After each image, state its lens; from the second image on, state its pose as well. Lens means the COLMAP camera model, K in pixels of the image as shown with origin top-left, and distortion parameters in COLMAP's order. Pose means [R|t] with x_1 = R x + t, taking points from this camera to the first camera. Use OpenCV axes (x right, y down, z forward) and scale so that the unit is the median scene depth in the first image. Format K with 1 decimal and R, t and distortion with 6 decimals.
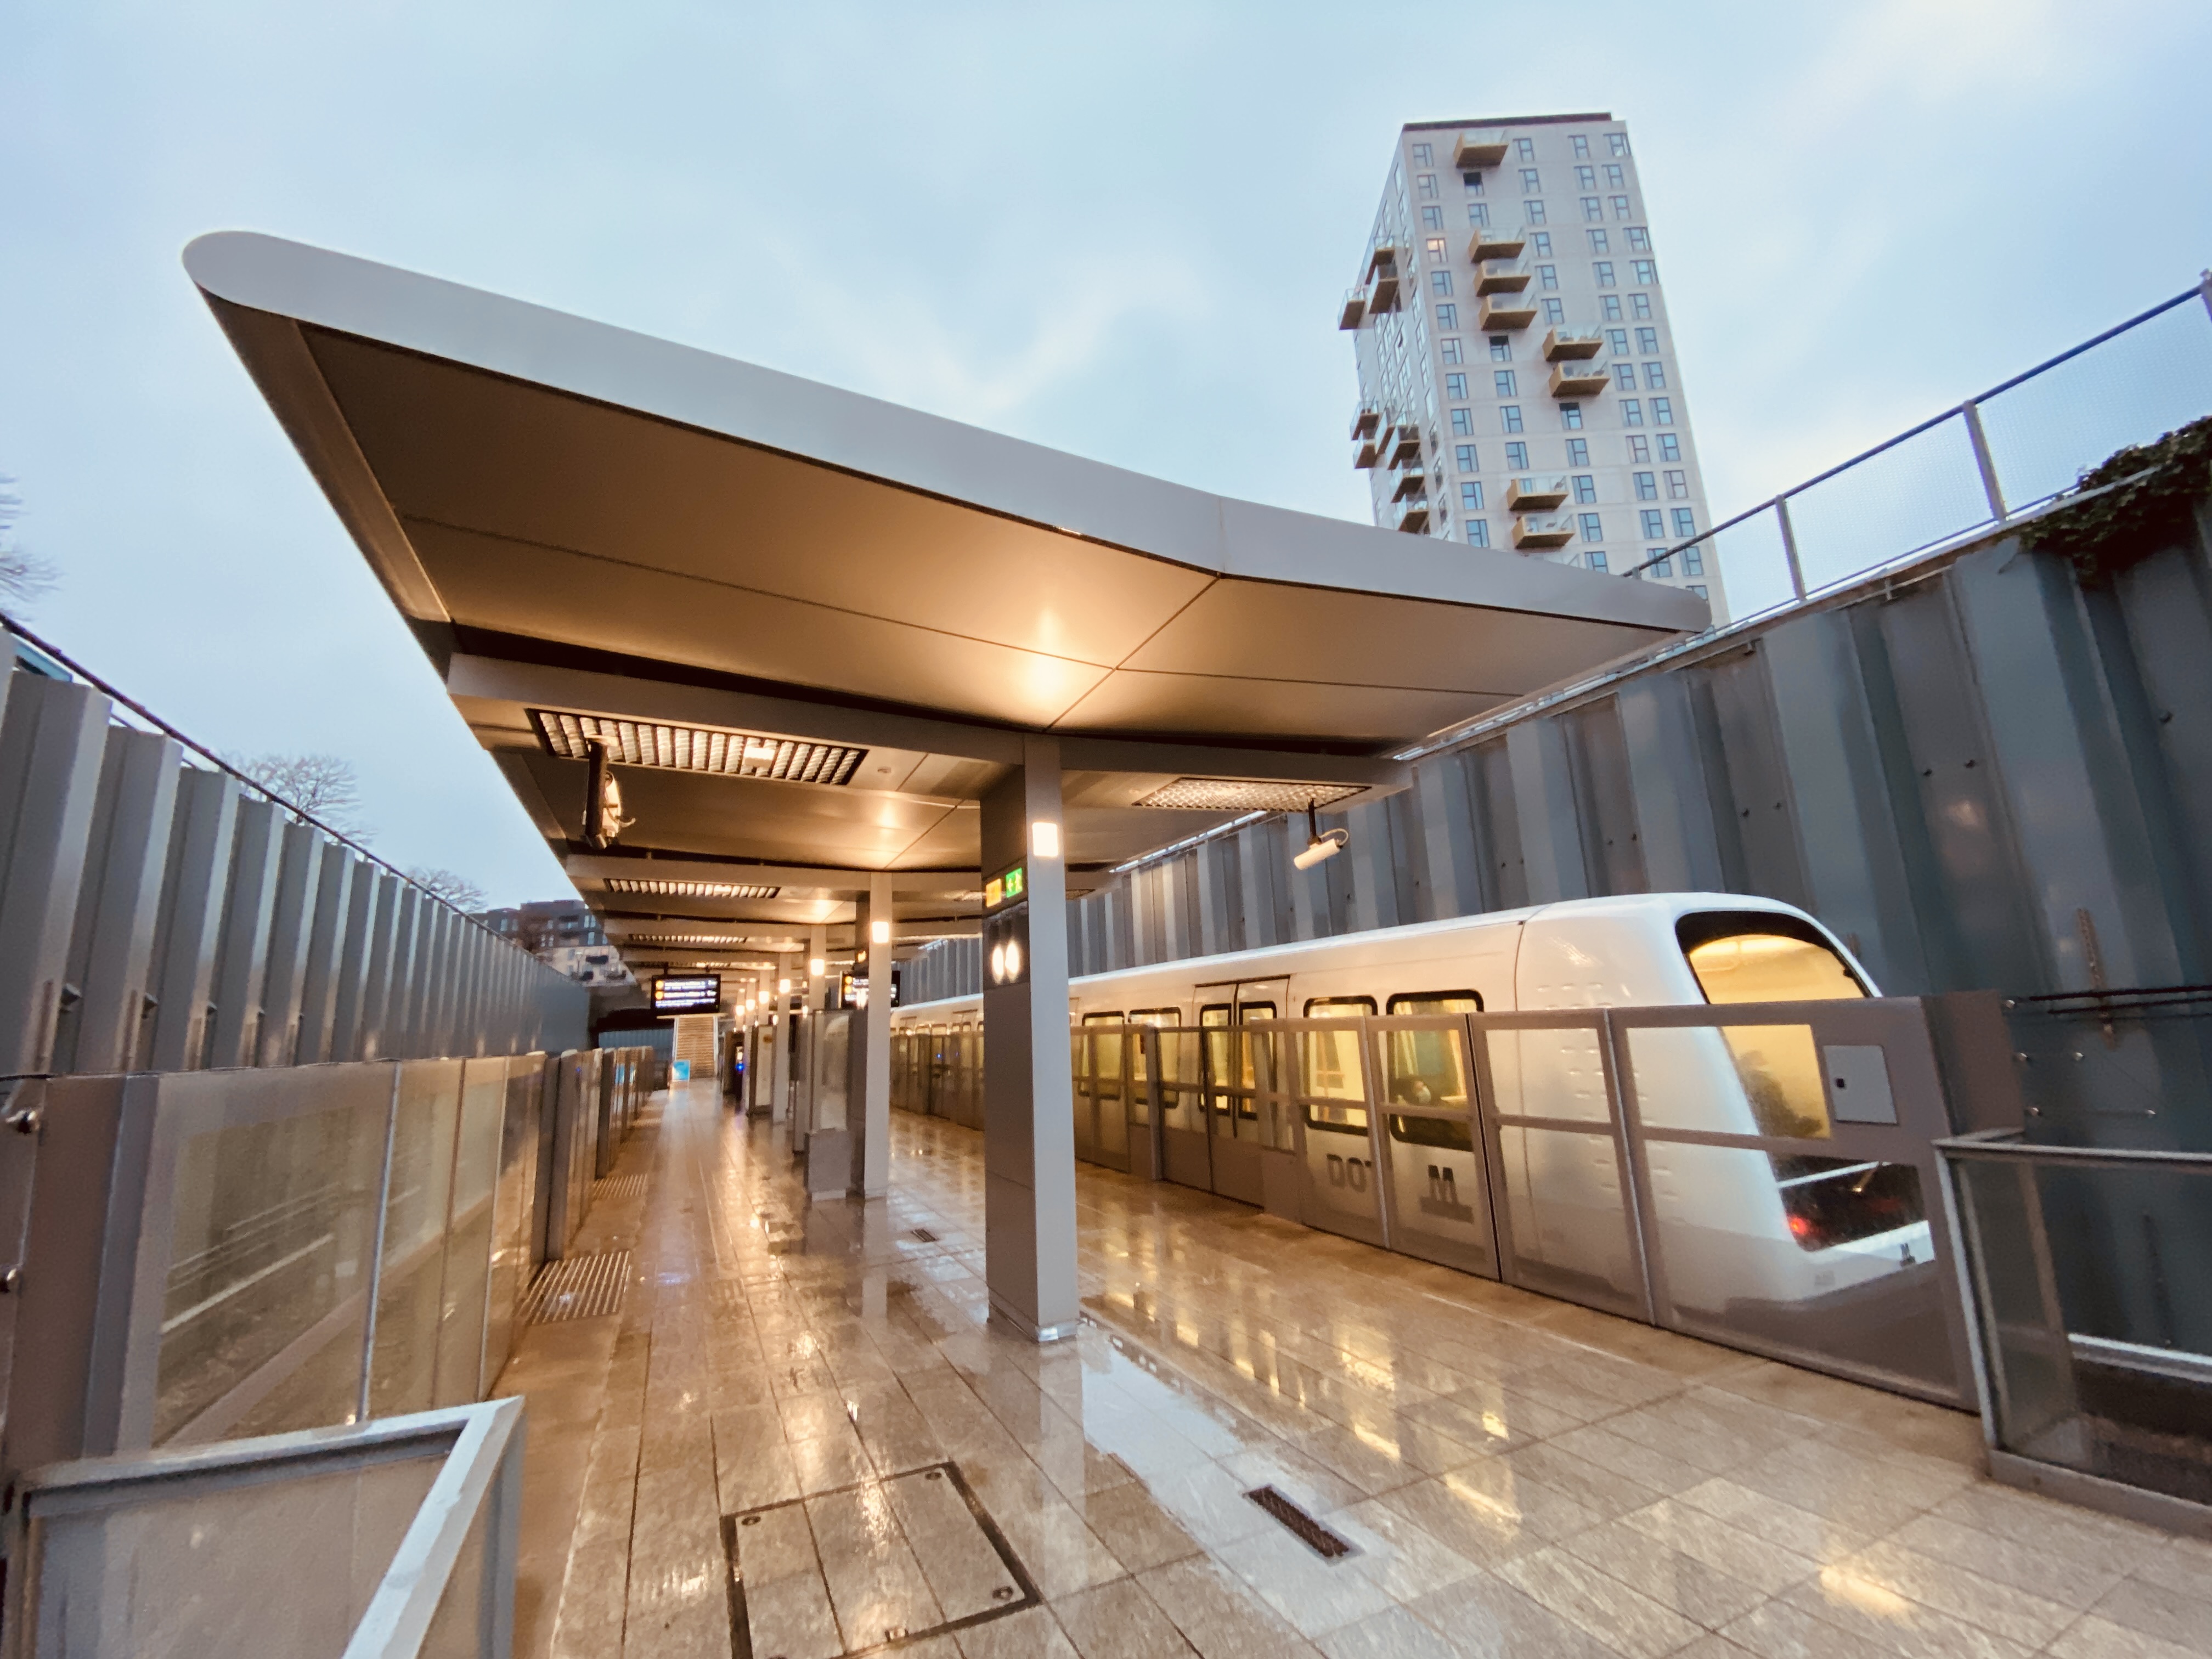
lens RADIAL K [[866.9, 0, 1106.9], [0, 866.9, 846.6], [0, 0, 1]] dist [0.007007, -0.012113]
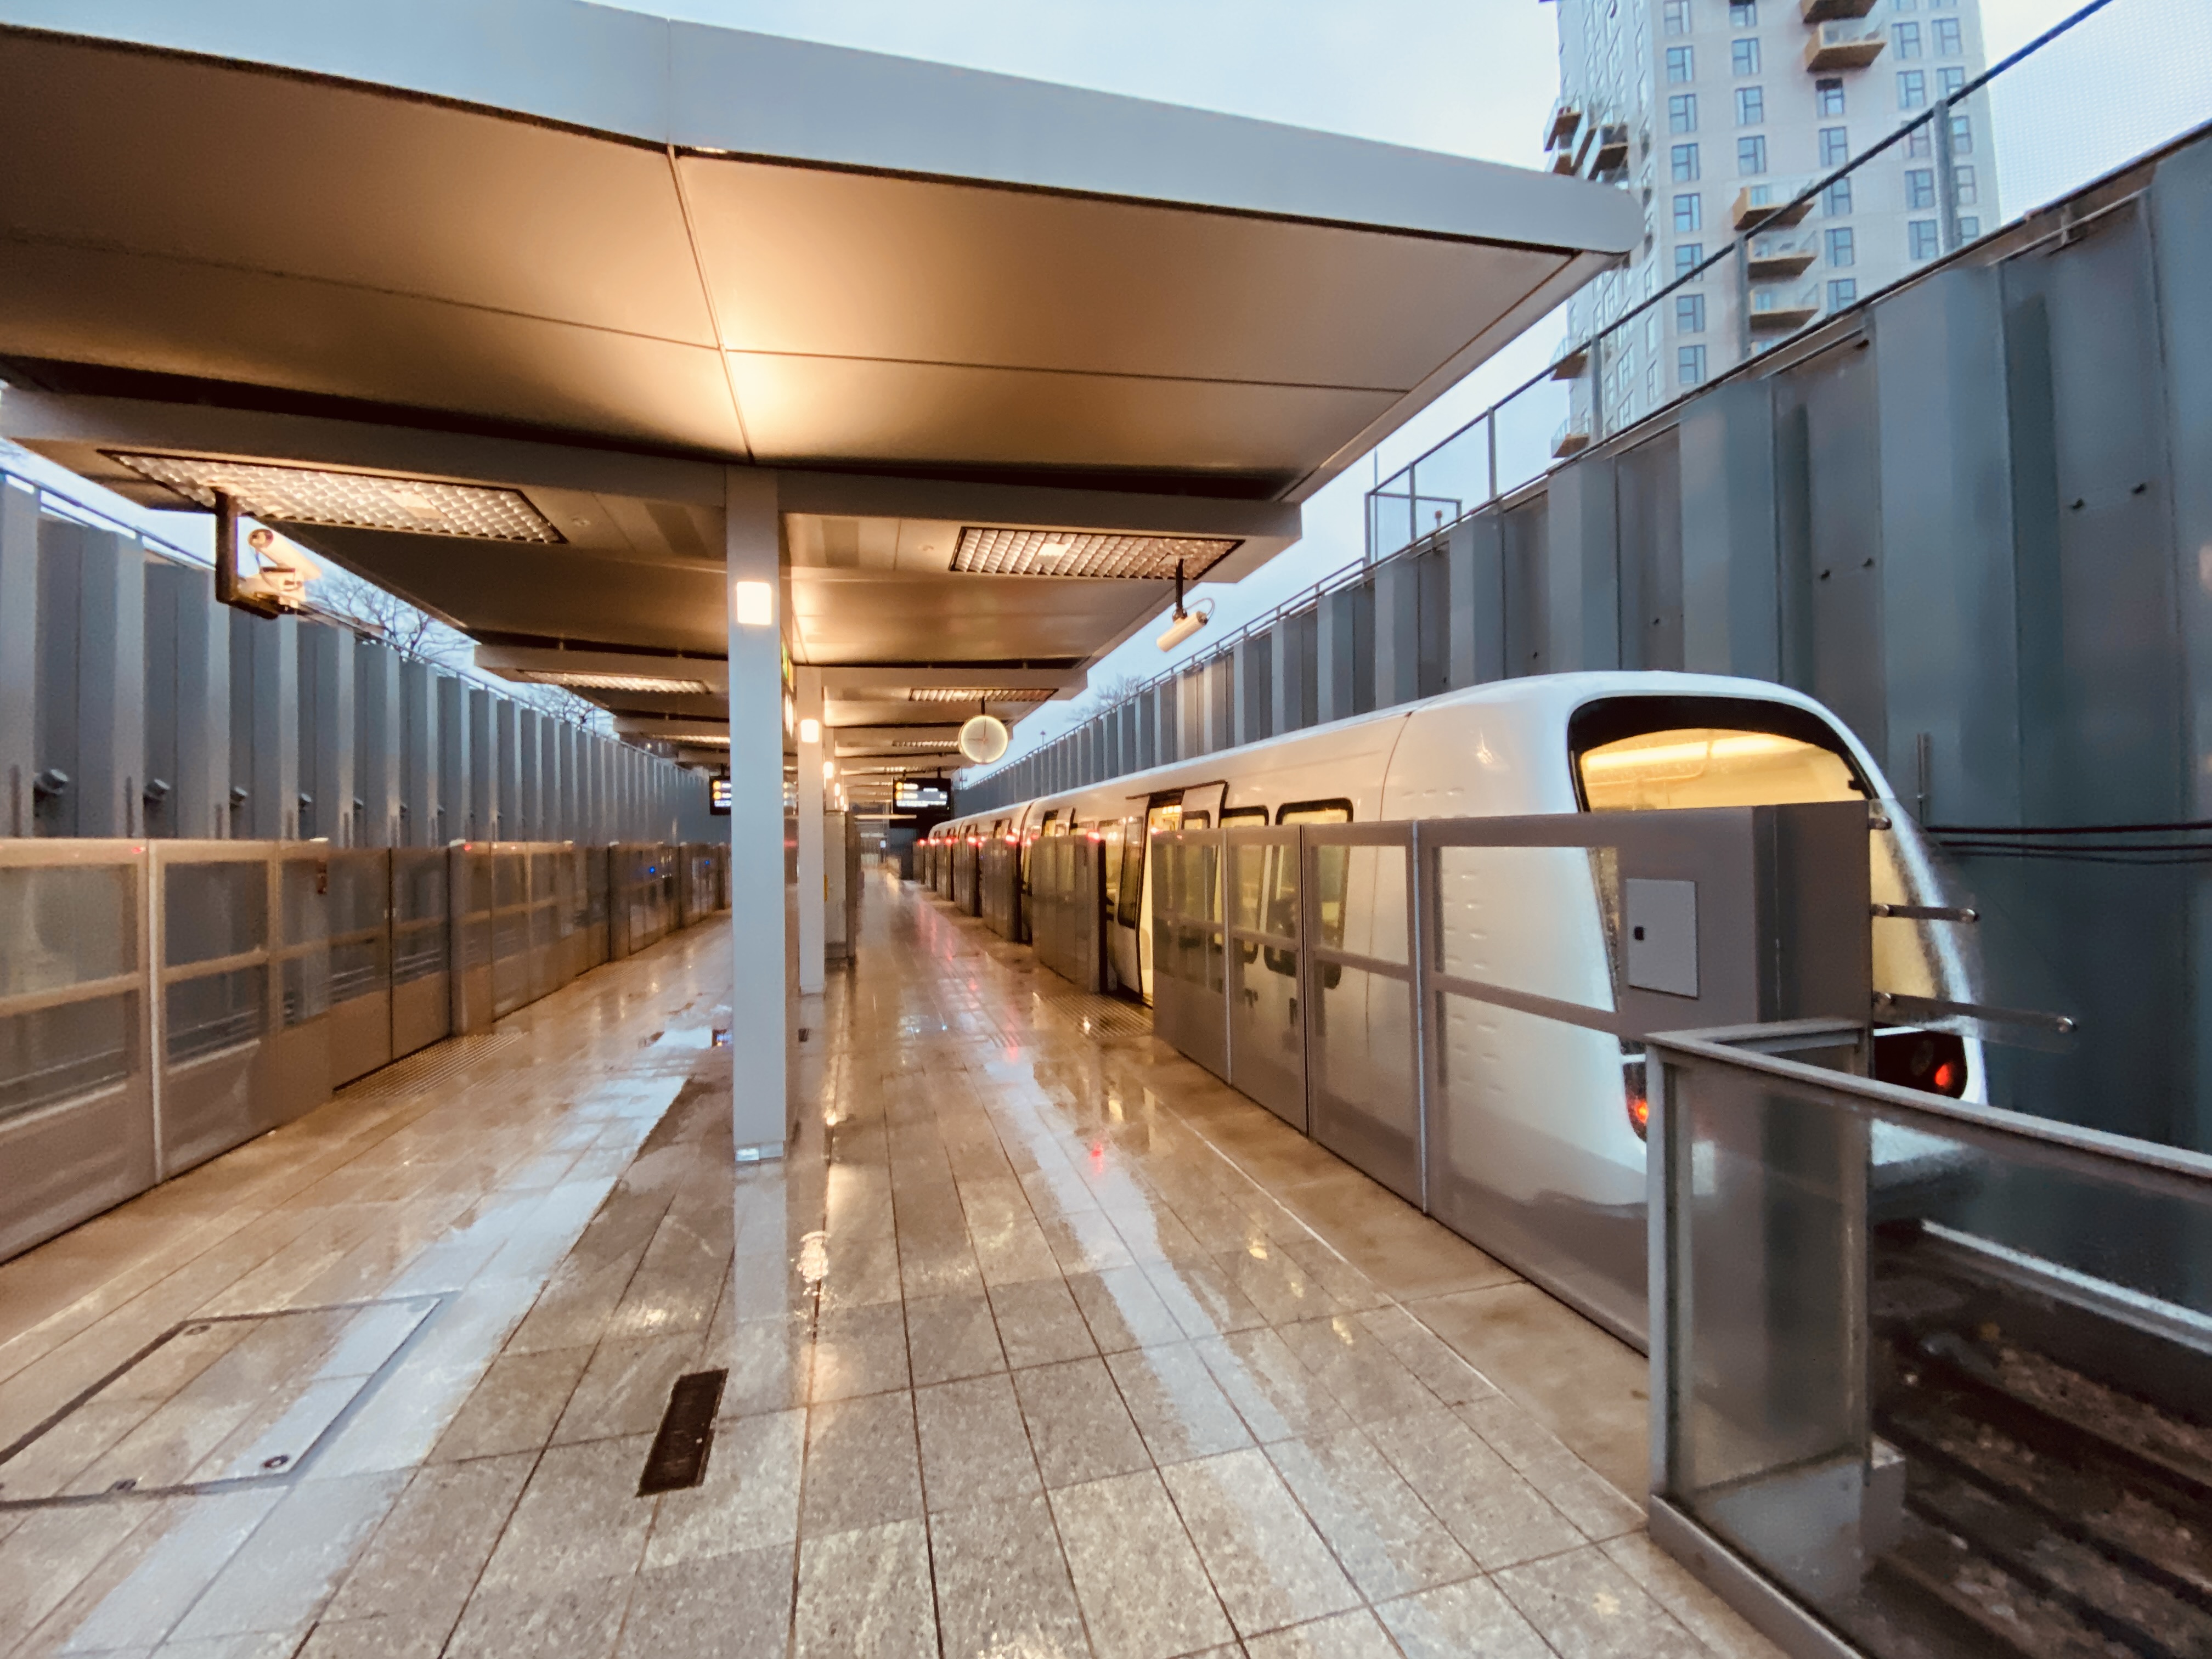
lens RADIAL K [[866.9, 0, 1104.0], [0, 866.9, 833.4], [0, 0, 1]] dist [0.007007, -0.012113]
pose [[0.987214, 0.027279, -0.157051, 0.299223], [0.004454, 0.980142, 0.198248, 0.034224], [0.159340, -0.196412, 0.967488, 0.163892]]
